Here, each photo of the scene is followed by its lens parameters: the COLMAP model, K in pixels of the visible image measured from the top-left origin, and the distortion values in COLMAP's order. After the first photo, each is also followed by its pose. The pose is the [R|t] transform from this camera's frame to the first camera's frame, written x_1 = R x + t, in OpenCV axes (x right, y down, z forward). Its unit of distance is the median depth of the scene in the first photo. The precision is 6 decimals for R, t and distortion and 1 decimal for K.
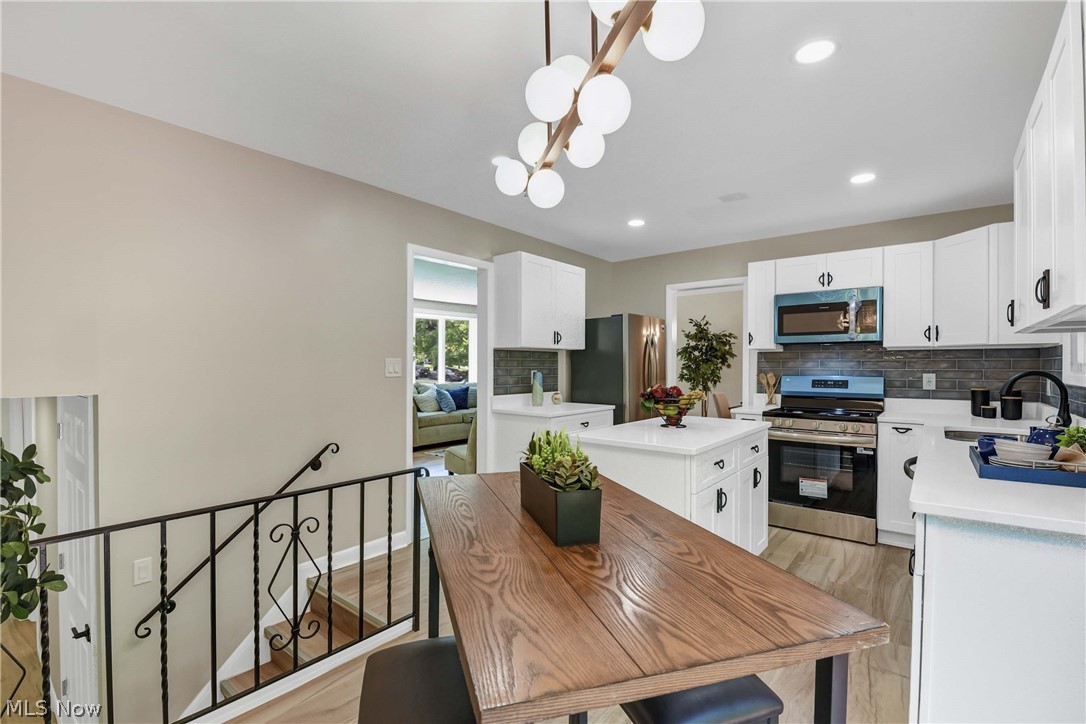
lens RADIAL K [[493.8, 0, 545.2], [0, 493.8, 363.9], [0, 0, 1]] dist [0.014309, -0.013262]
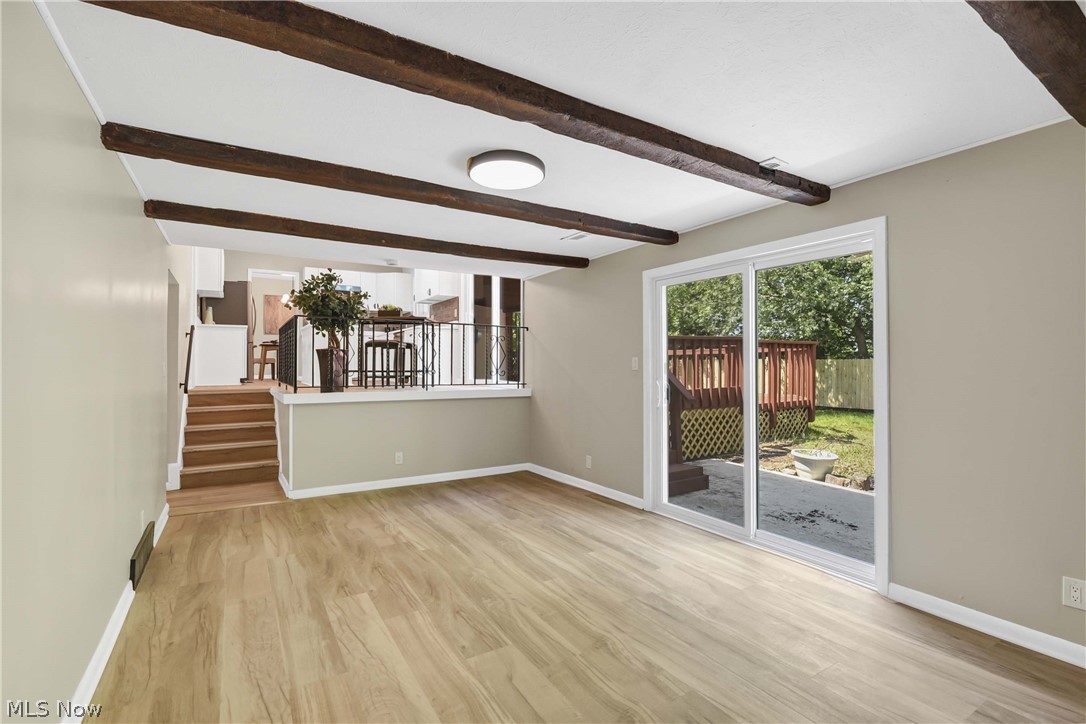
lens RADIAL K [[493.8, 0, 545.2], [0, 493.8, 363.9], [0, 0, 1]] dist [0.014309, -0.013262]
pose [[0.333788, 0.004161, 0.942639, -1.370907], [-0.001356, 0.999991, -0.003934, 0.245168], [-0.942647, 0.000035, 0.333791, -0.749799]]
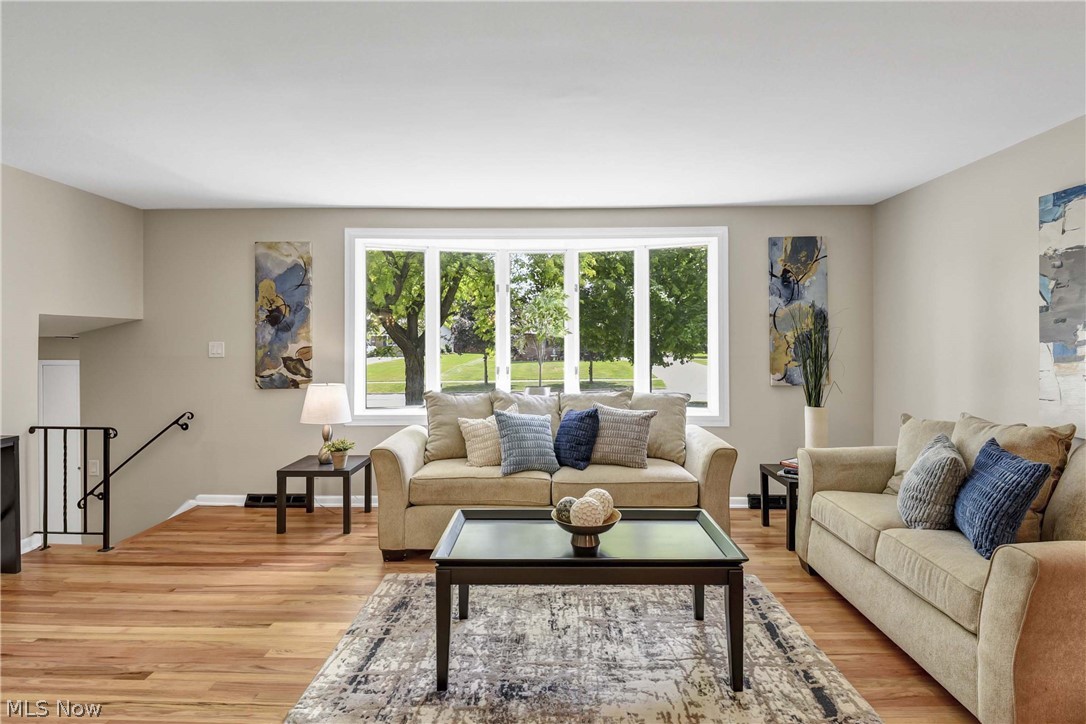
lens RADIAL K [[535.4, 0, 546.5], [0, 535.4, 341.0], [0, 0, 1]] dist [-0.008979, -0.000540]
pose [[0.622230, -0.000090, -0.782834, 0.285138], [0.003759, 0.999989, 0.002873, -0.014302], [0.782825, -0.004730, 0.622224, 1.484510]]
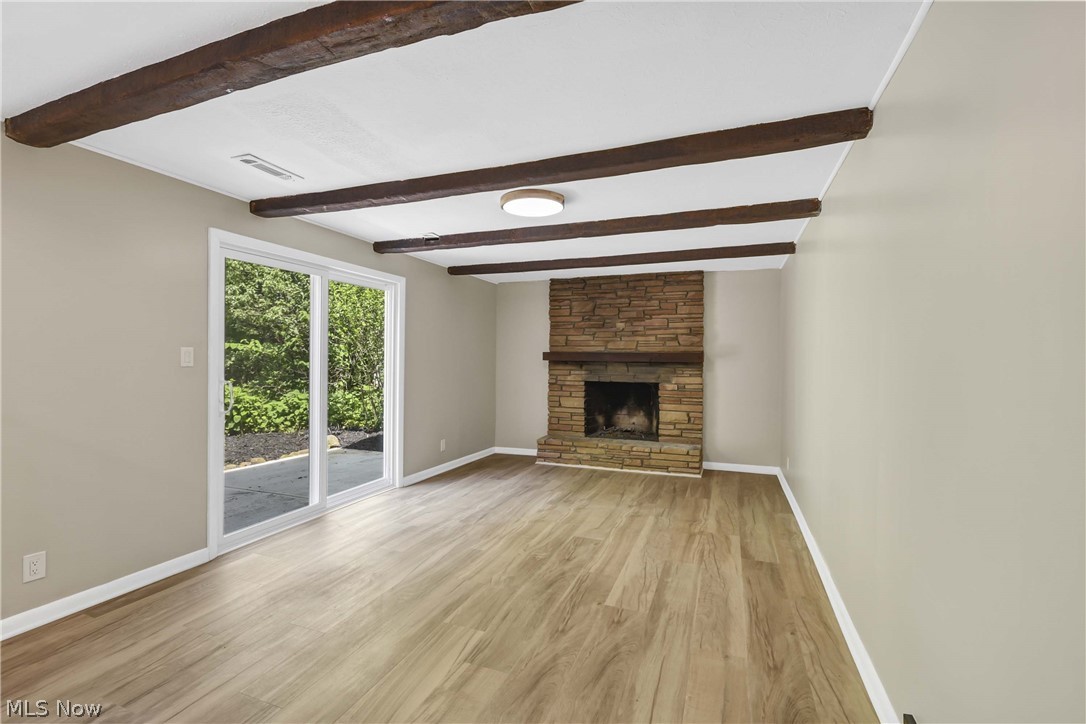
lens RADIAL K [[480.1, 0, 539.4], [0, 480.1, 361.6], [0, 0, 1]] dist [-0.003126, -0.011239]
pose [[-0.955594, -0.001583, -0.294684, -0.553034], [-0.002017, 0.999997, 0.001167, 0.248668], [0.294681, 0.001710, -0.955594, 0.262421]]
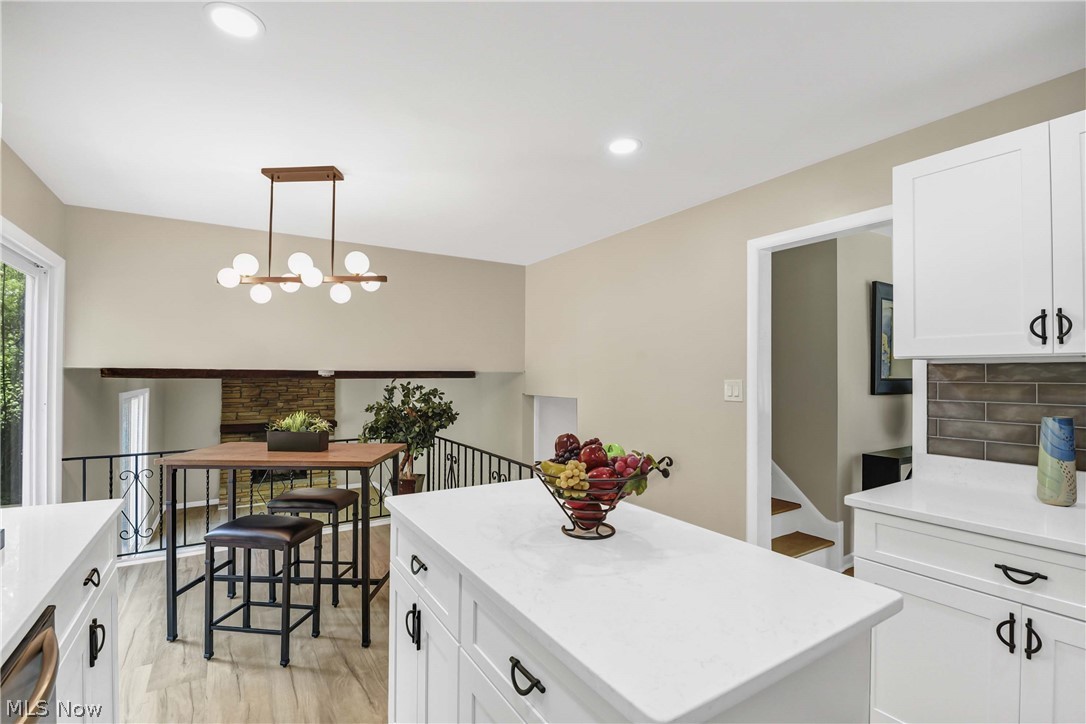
lens RADIAL K [[480.1, 0, 539.4], [0, 480.1, 361.6], [0, 0, 1]] dist [-0.003126, -0.011239]
pose [[-0.330786, -0.025816, -0.943353, 0.505084], [-0.004429, 0.999657, -0.025803, -0.017051], [0.943695, -0.004358, -0.330787, 0.805207]]
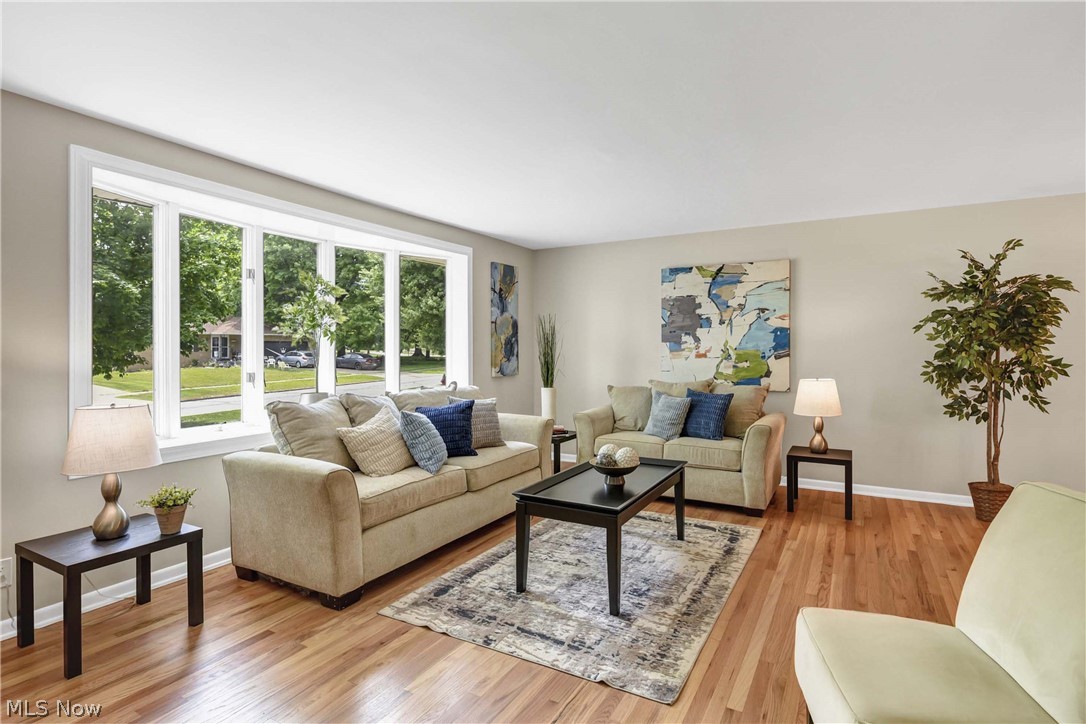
lens RADIAL K [[539.1, 0, 557.2], [0, 539.1, 349.7], [0, 0, 1]] dist [-0.003087, -0.000627]
pose [[0.983880, -0.003772, 0.178790, -0.347038], [0.003019, 0.999985, 0.004487, 0.003146], [-0.178805, -0.003875, 0.983877, 1.114725]]
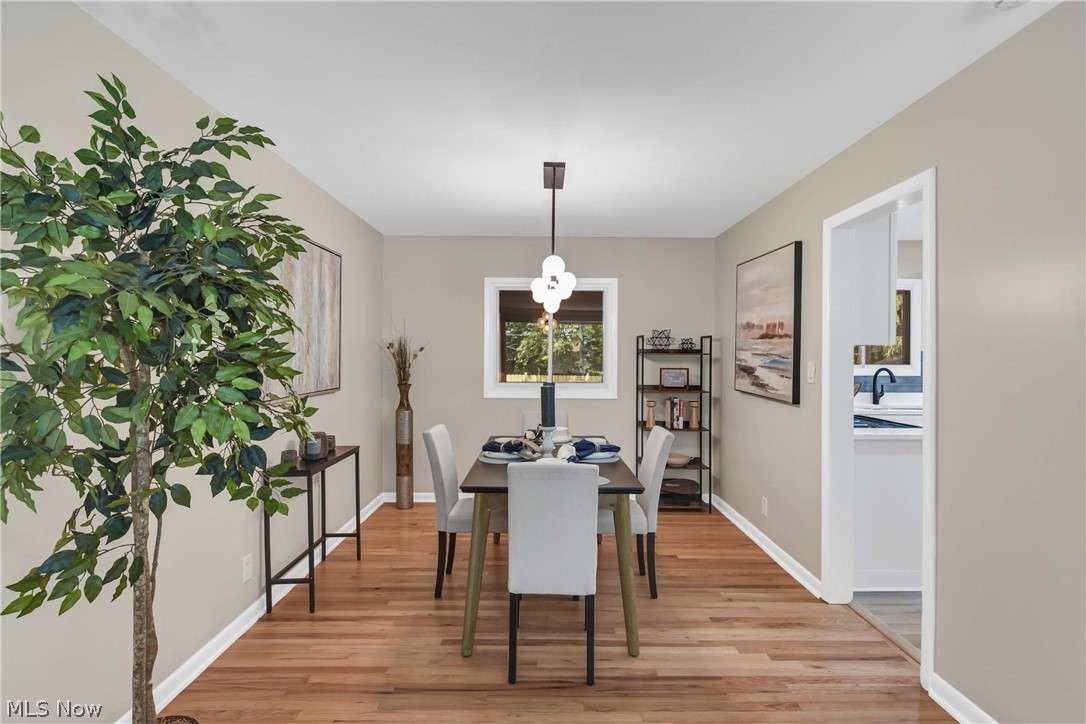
lens RADIAL K [[544.7, 0, 562.7], [0, 544.7, 359.8], [0, 0, 1]] dist [-0.011548, -0.000565]
pose [[-0.637783, -0.010373, 0.770147, 0.139300], [-0.007905, 0.999945, 0.006922, -0.012457], [-0.770176, -0.001674, -0.637829, 1.943281]]
